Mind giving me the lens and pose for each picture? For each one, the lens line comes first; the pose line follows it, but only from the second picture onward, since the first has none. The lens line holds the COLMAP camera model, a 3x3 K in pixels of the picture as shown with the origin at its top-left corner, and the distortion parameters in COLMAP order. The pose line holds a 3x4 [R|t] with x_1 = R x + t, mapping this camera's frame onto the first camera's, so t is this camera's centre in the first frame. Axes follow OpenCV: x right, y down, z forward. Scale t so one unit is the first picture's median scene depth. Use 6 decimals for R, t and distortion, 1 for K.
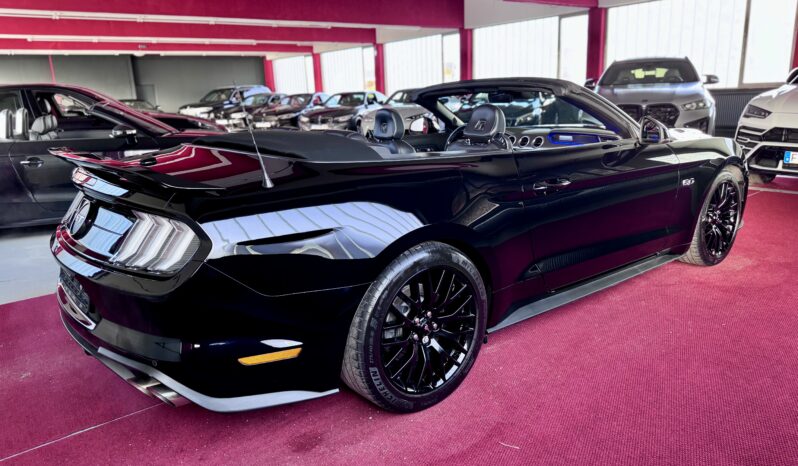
lens RADIAL K [[558.3, 0, 399.0], [0, 558.3, 233.0], [0, 0, 1]] dist [0.021228, -0.008383]
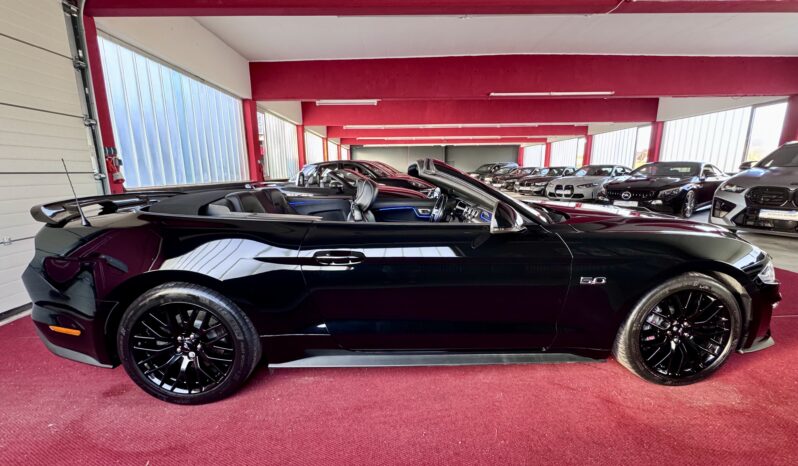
lens RADIAL K [[313.9, 0, 399.0], [0, 313.9, 233.0], [0, 0, 1]] dist [-0.001457, -0.000010]
pose [[0.800252, 0.145972, -0.581626, 0.630467], [-0.166067, 0.985932, 0.018952, -0.140907], [0.576210, 0.081423, 0.813236, 0.499487]]
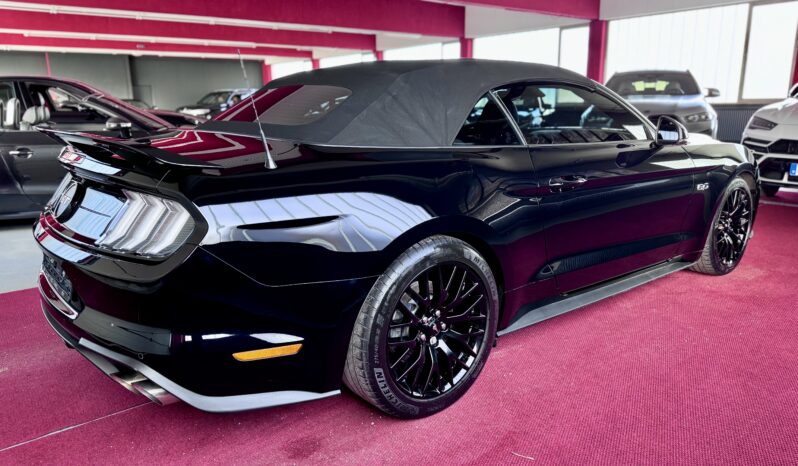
lens RADIAL K [[558.3, 0, 399.0], [0, 558.3, 233.0], [0, 0, 1]] dist [0.021228, -0.008383]
pose [[0.999618, 0.025349, 0.011010, -0.018583], [-0.025164, 0.999545, -0.016634, 0.020985], [-0.011426, 0.016350, 0.999801, 0.046716]]
